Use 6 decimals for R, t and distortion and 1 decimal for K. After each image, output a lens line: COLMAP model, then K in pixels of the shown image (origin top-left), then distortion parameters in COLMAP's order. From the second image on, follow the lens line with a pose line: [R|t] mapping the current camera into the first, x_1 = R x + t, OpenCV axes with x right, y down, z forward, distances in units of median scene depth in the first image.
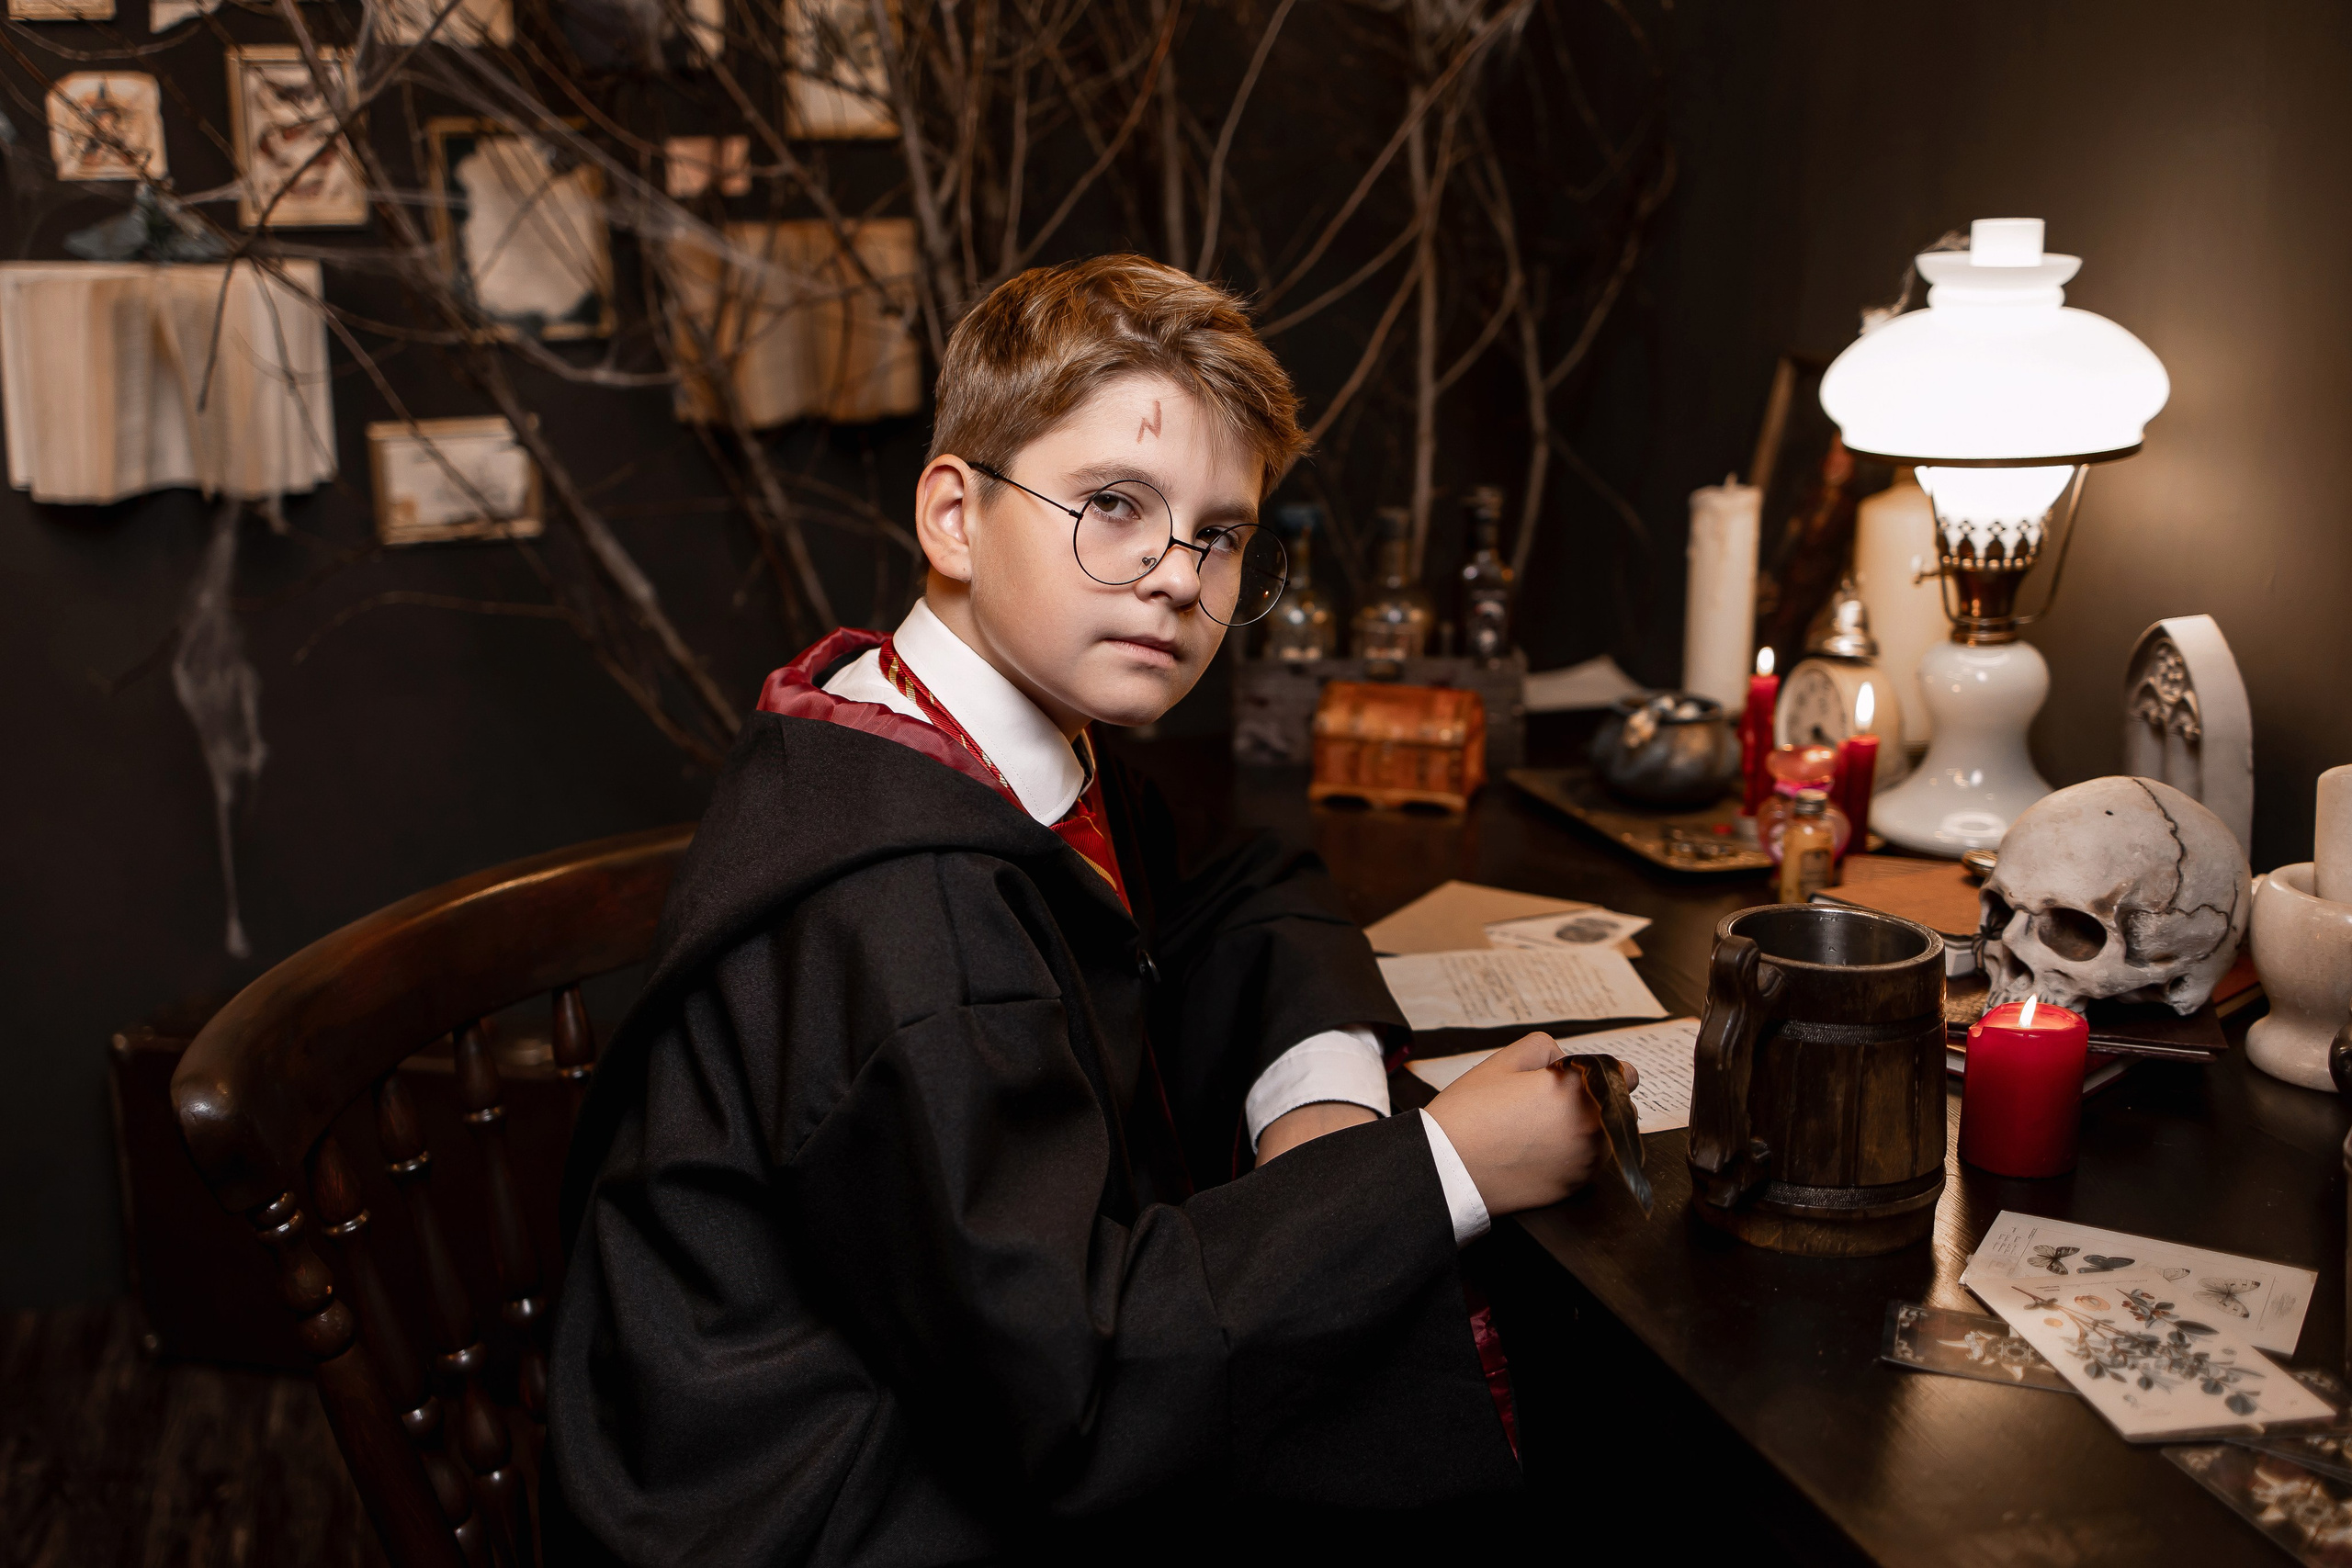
lens RADIAL K [[2508.6, 0, 1131.7], [0, 2508.6, 787.0], [0, 0, 1]] dist [-0.001592, -0.014686]
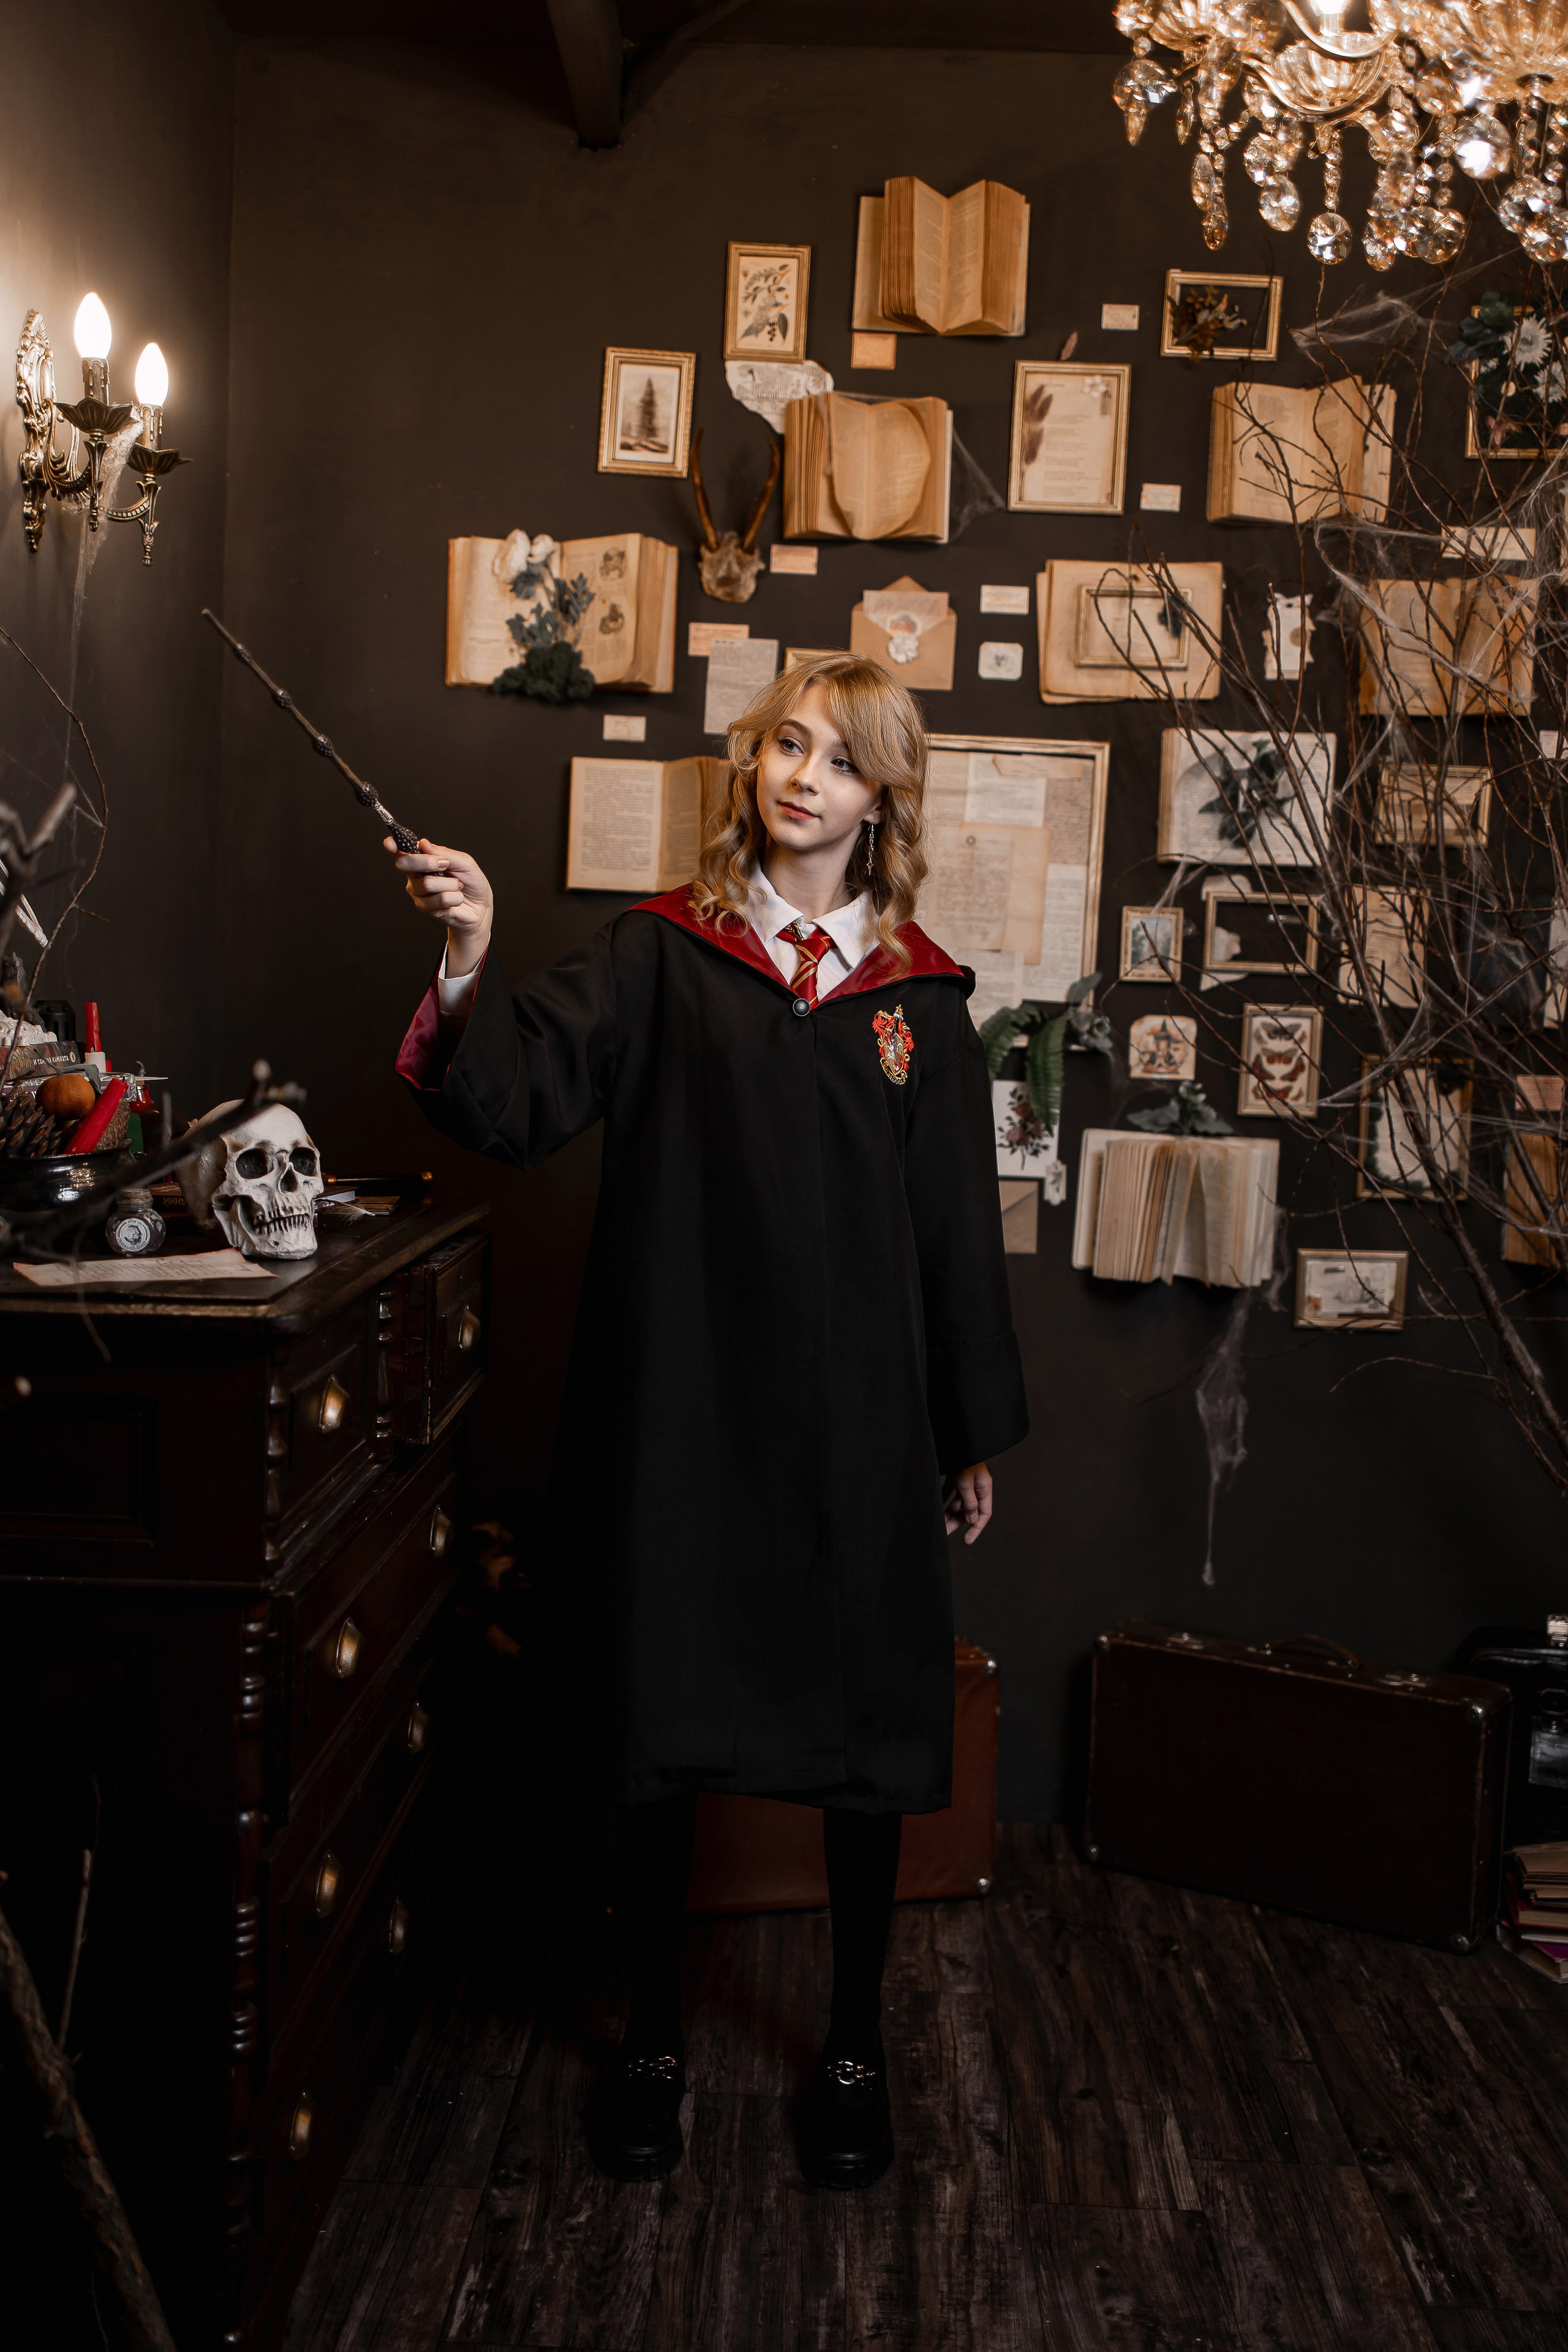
lens RADIAL K [[2334.1, 0, 787.0], [0, 2334.1, 1169.1], [0, 0, 1]] dist [0.013600, -0.011925]
pose [[0.955133, 0.068240, -0.288207, -0.249522], [-0.119303, 0.979303, -0.163502, 0.095598], [0.271085, 0.190551, 0.943506, -0.525538]]
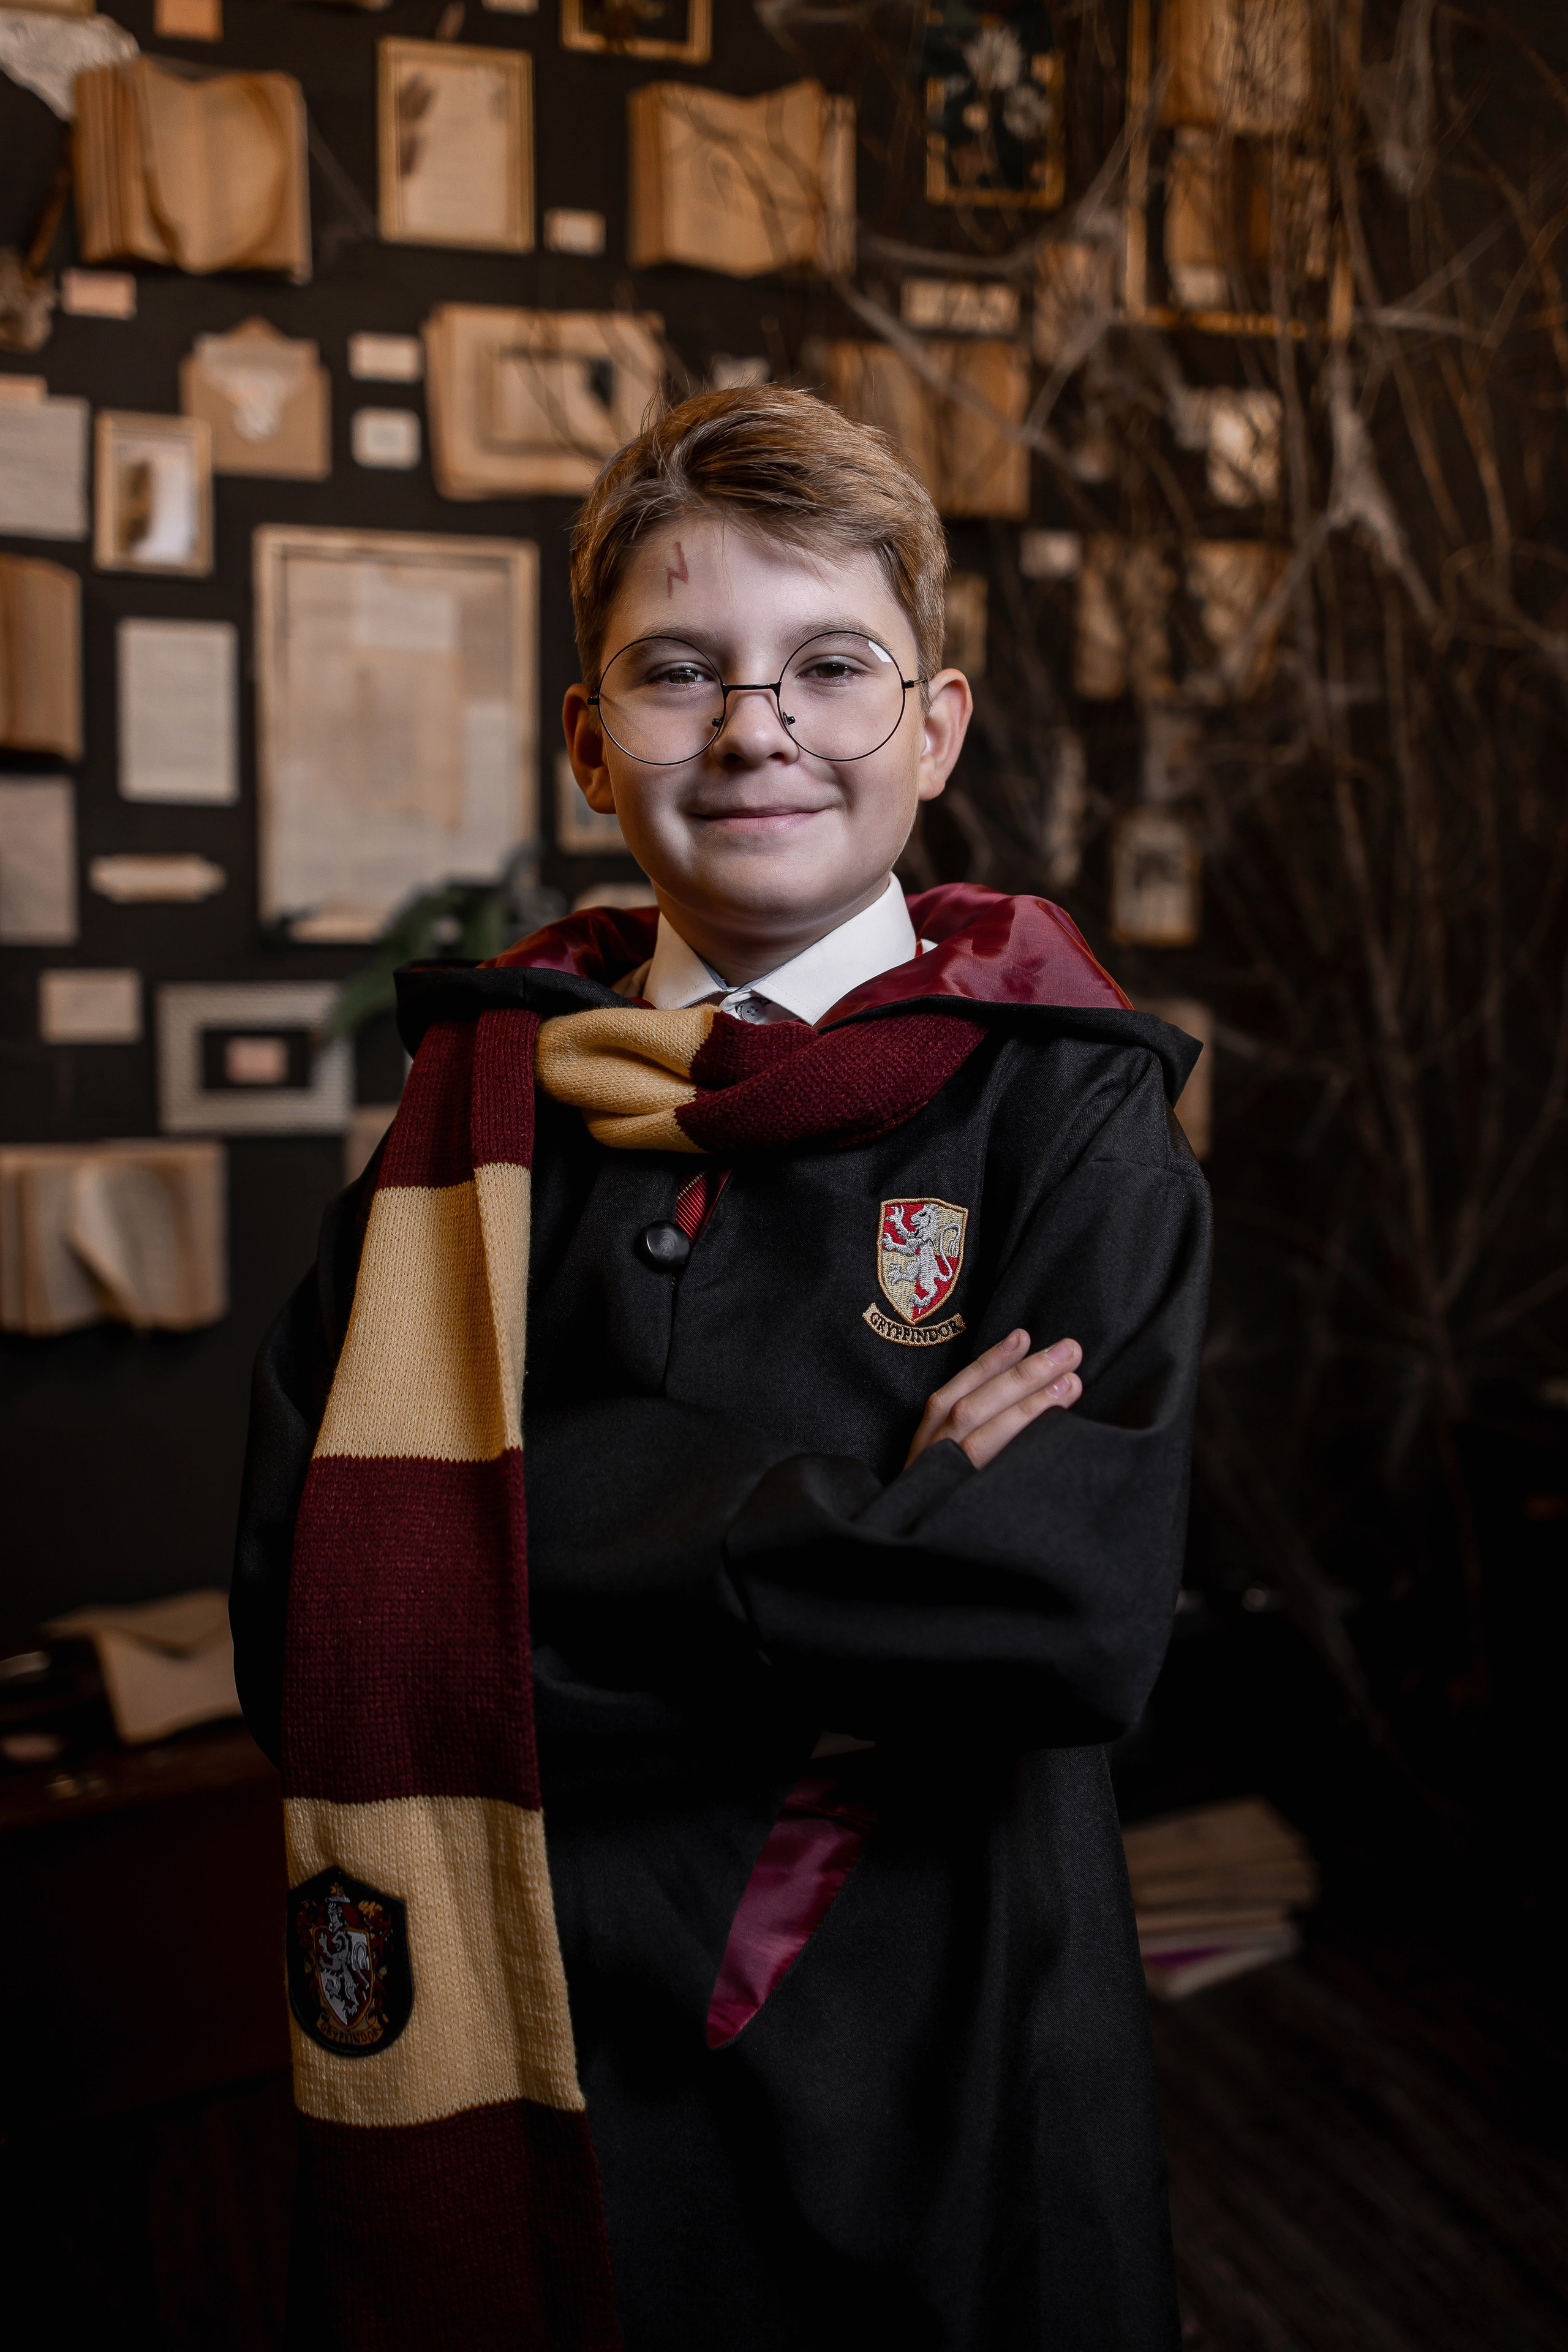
lens RADIAL K [[2337.0, 0, 782.1], [0, 2337.0, 1176.6], [0, 0, 1]] dist [0.007975, 0.004436]
pose [[0.999548, 0.004041, 0.029787, -0.436869], [0.000034, 0.990769, -0.135563, 0.025742], [-0.030060, 0.135503, 0.990321, -0.195513]]
